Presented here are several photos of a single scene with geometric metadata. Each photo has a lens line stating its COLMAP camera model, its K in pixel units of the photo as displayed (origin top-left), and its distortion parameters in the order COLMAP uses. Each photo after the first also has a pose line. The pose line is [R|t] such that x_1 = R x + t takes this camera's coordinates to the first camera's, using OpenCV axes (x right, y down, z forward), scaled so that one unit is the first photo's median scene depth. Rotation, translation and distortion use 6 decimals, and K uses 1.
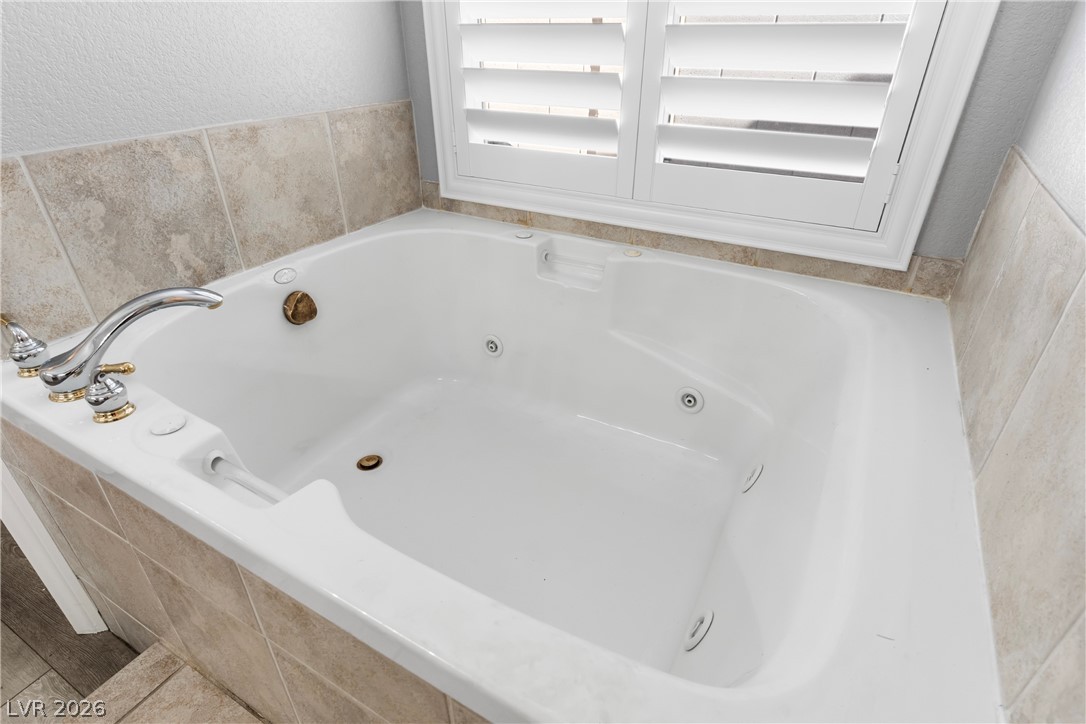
lens RADIAL K [[575.8, 0, 536.8], [0, 575.8, 358.3], [0, 0, 1]] dist [0.001183, 0.001054]
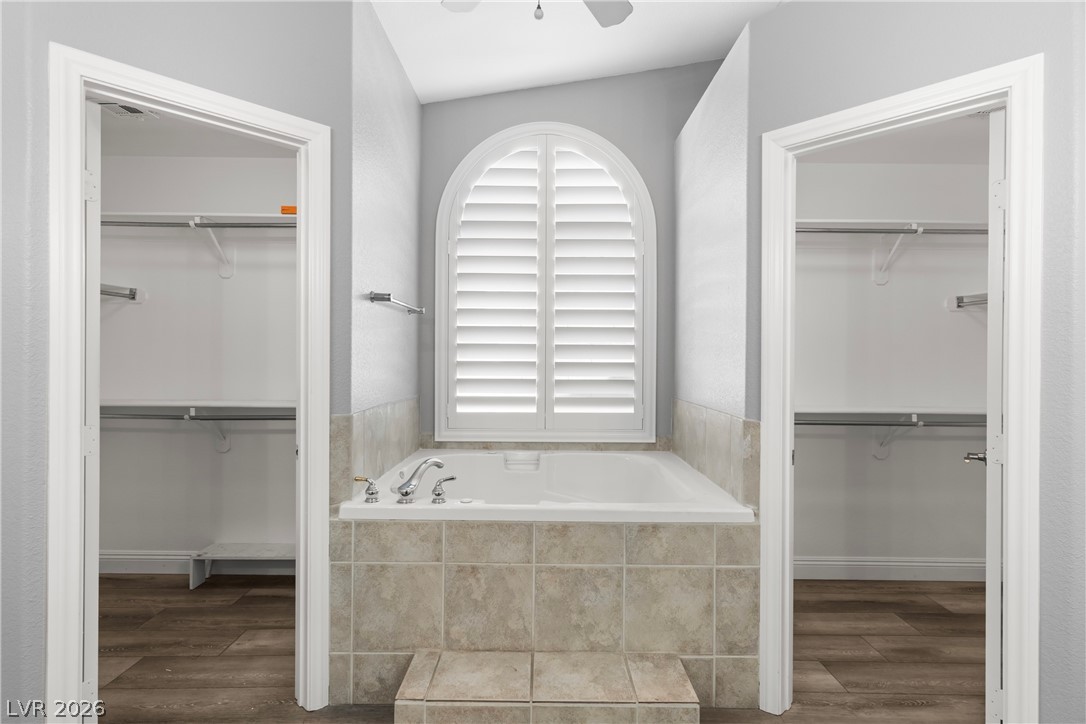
lens RADIAL K [[539.0, 0, 542.8], [0, 539.0, 358.9], [0, 0, 1]] dist [0.004488, 0.000799]
pose [[0.873053, 0.002355, 0.487620, -0.781394], [0.238986, 0.869589, -0.432088, 0.353149], [-0.425047, 0.493770, 0.758635, -0.648033]]
